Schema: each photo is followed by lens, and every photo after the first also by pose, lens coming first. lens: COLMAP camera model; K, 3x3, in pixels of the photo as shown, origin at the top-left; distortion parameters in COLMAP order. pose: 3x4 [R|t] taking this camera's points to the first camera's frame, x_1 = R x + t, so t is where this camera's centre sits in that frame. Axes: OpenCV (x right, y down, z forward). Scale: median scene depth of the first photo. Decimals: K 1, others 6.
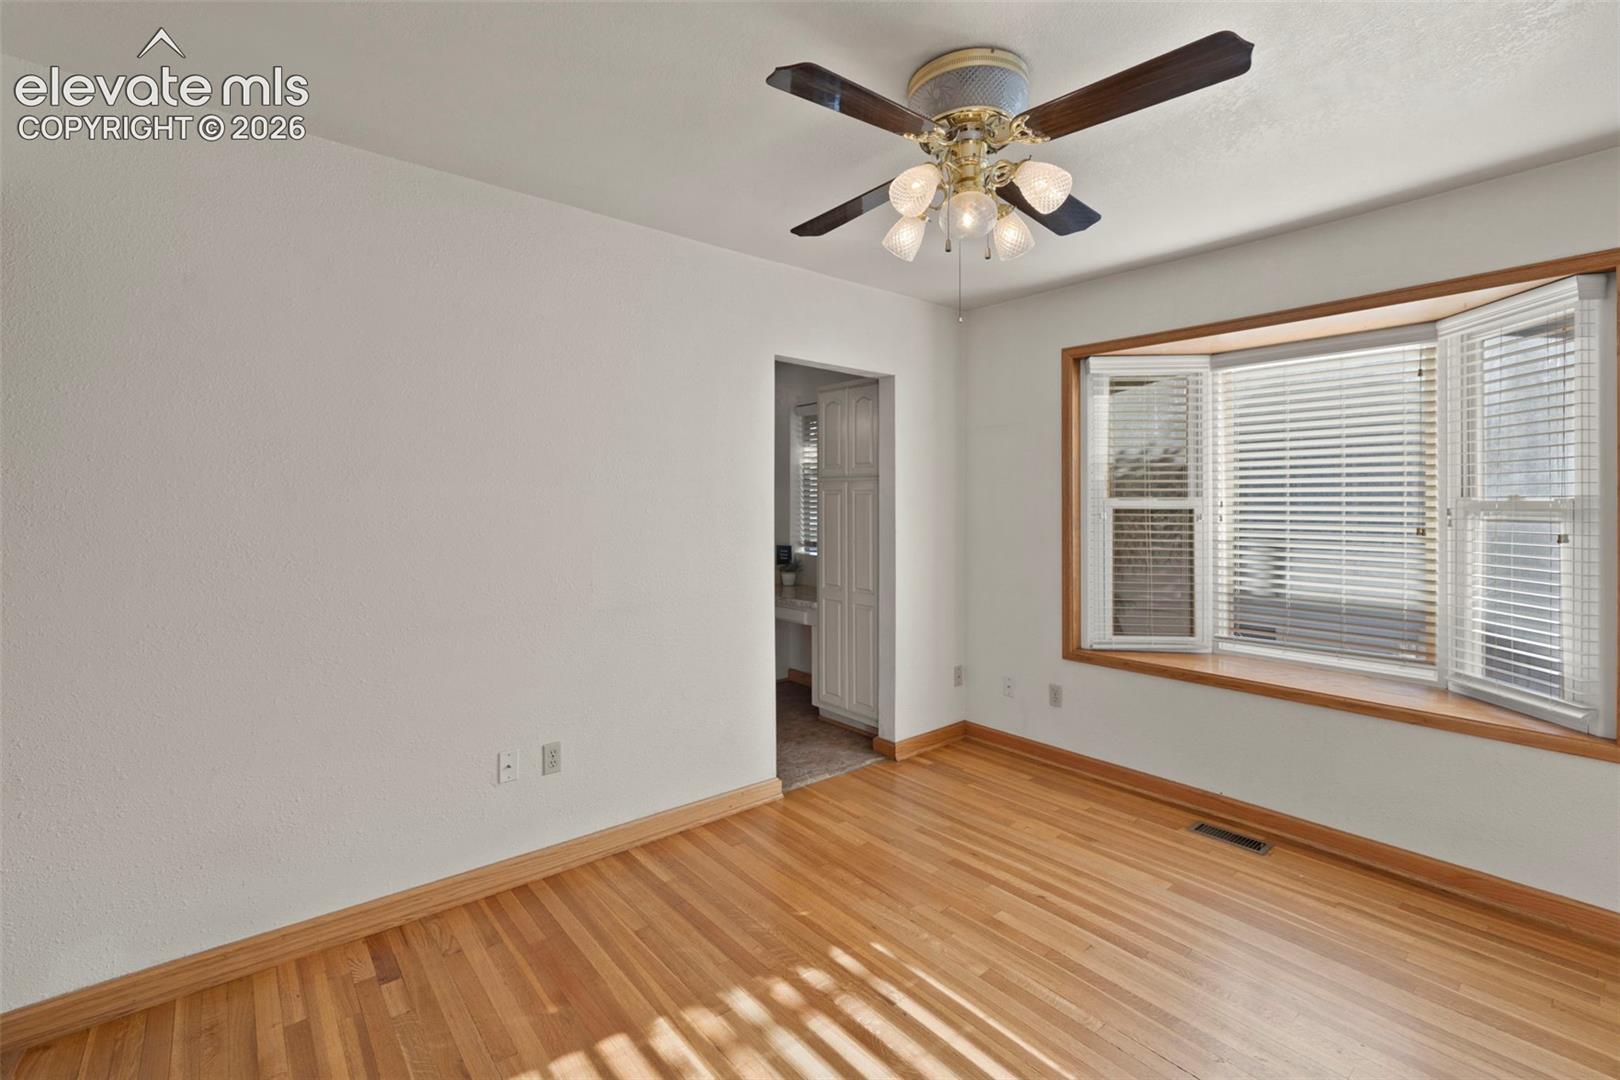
lens RADIAL K [[708.5, 0, 794.9], [0, 708.5, 498.9], [0, 0, 1]] dist [0.000588, 0.000369]
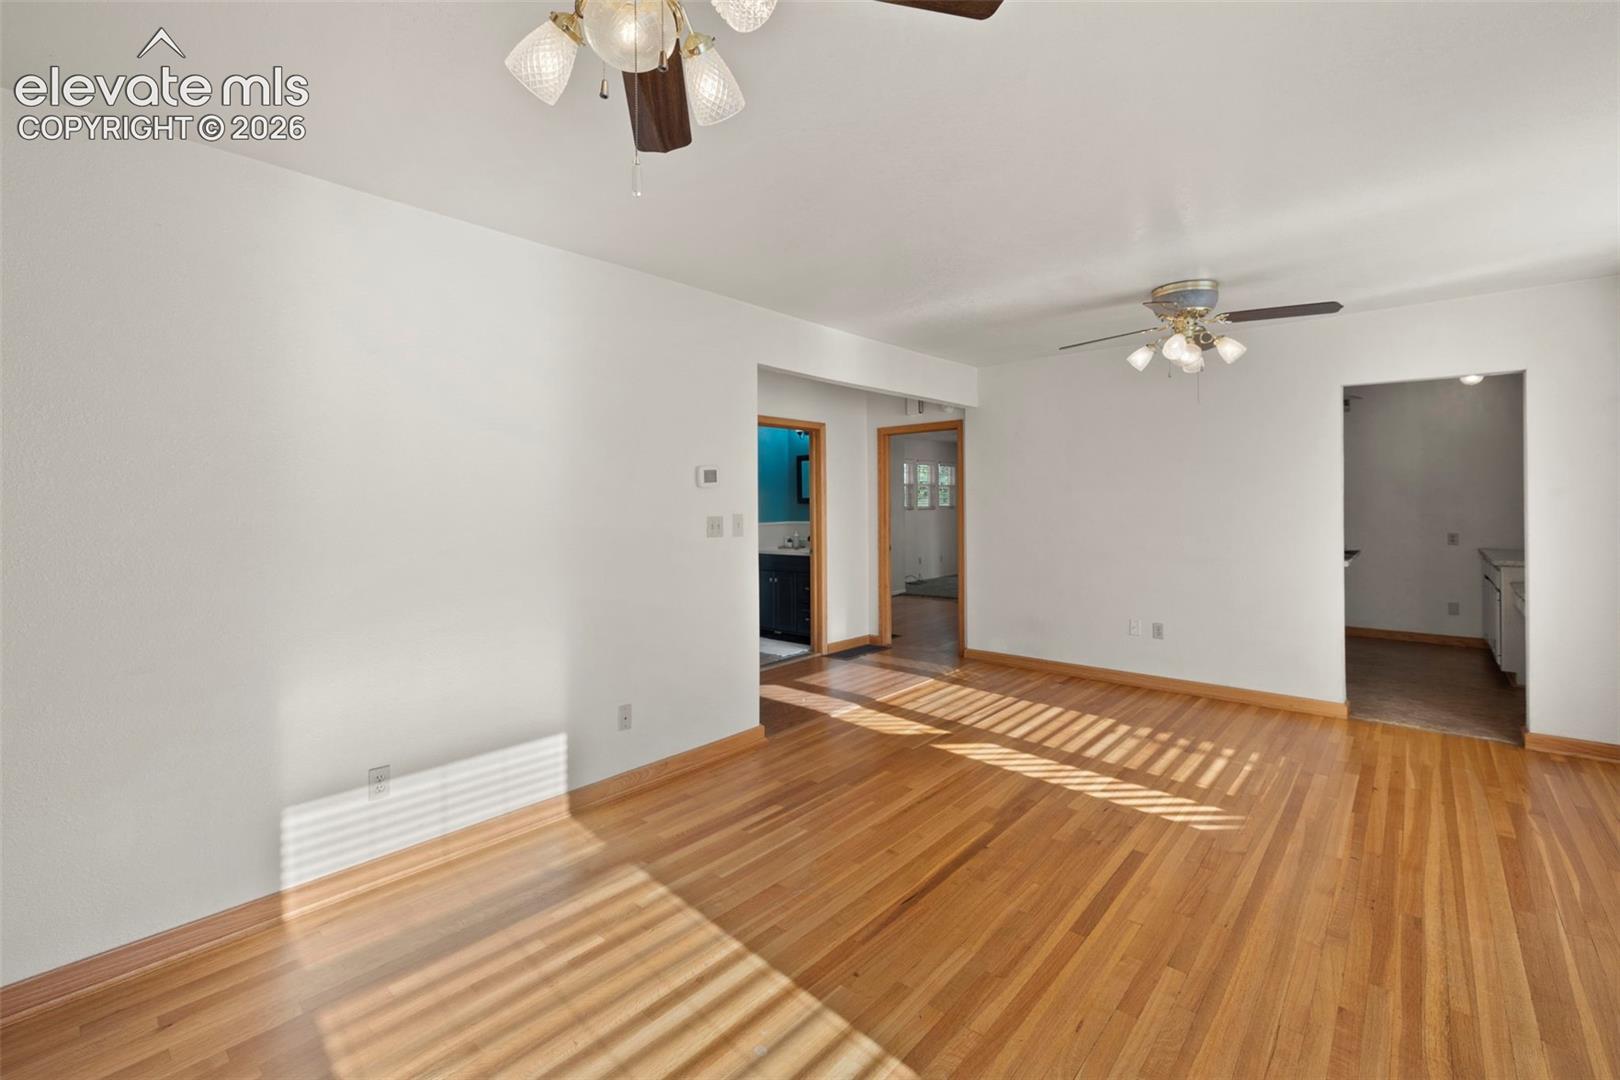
lens RADIAL K [[693.9, 0, 800.4], [0, 693.9, 512.3], [0, 0, 1]] dist [-0.001522, -0.000175]
pose [[0.164119, 0.012336, -0.986363, 1.036907], [0.016807, 0.999742, 0.015300, -0.003644], [0.986297, -0.019089, 0.163869, -0.204099]]
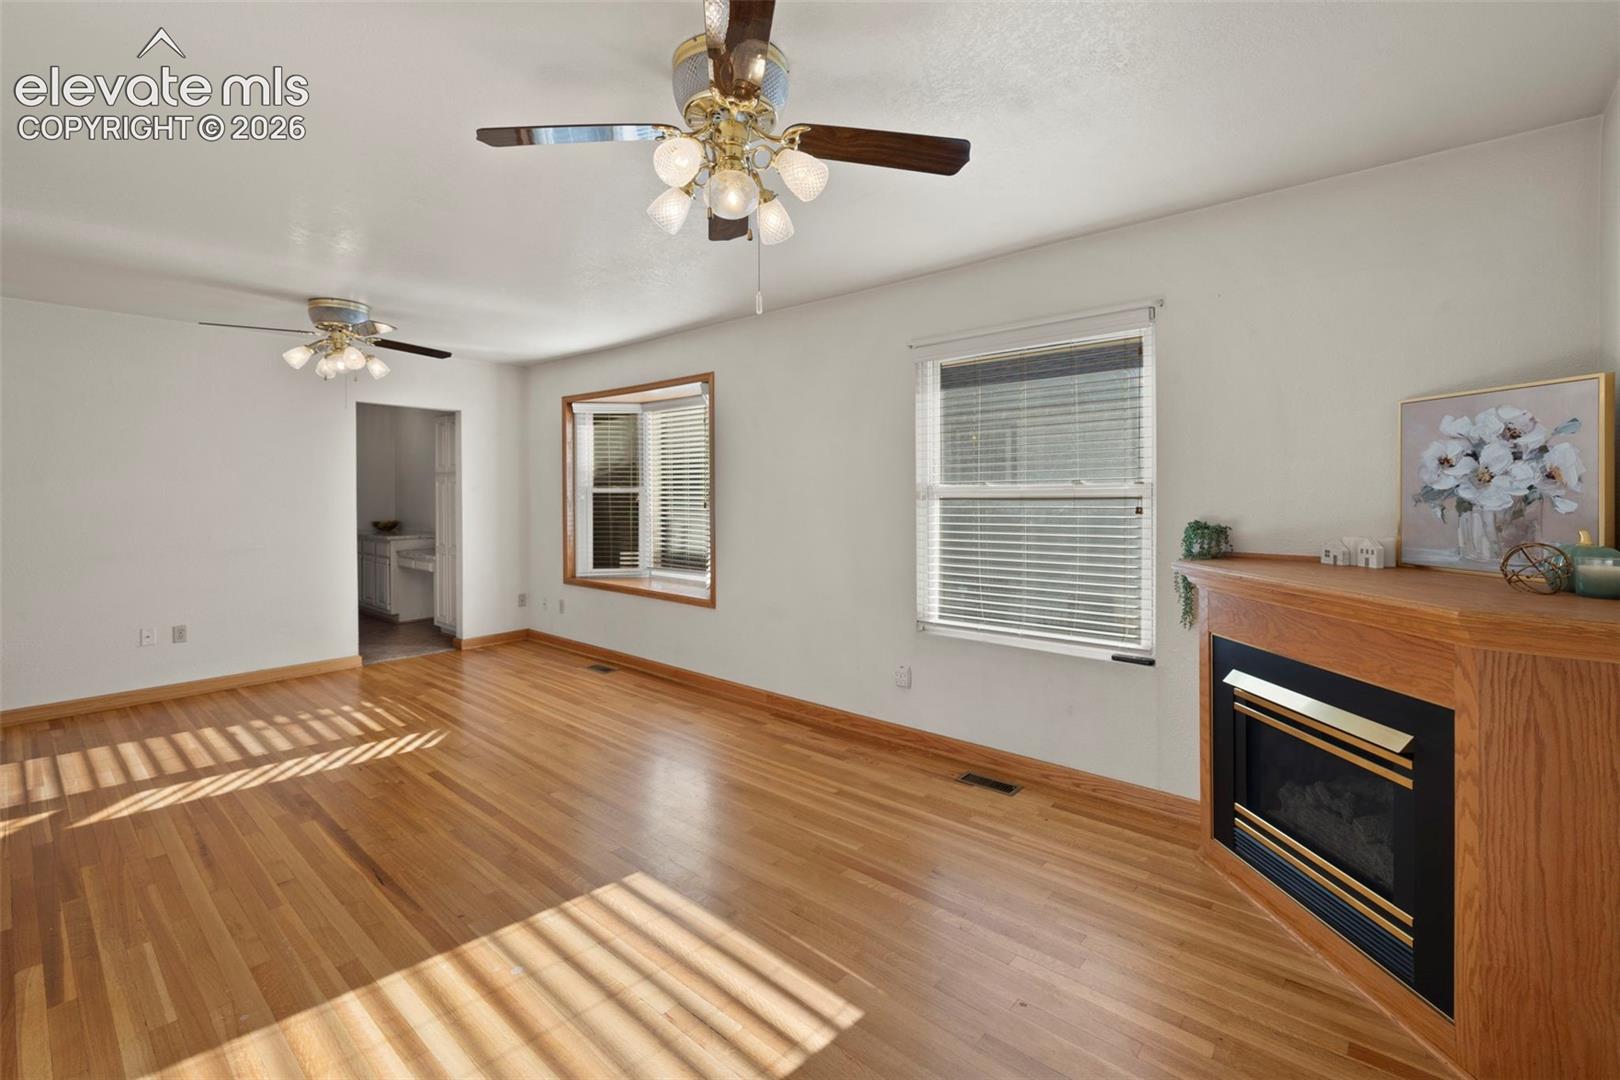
lens RADIAL K [[705.9, 0, 790.1], [0, 705.9, 493.4], [0, 0, 1]] dist [-0.000304, -0.000196]
pose [[0.986668, -0.004950, 0.162670, 0.673856], [0.002969, 0.999918, 0.012419, -0.005544], [-0.162718, -0.011771, 0.986602, -0.761453]]
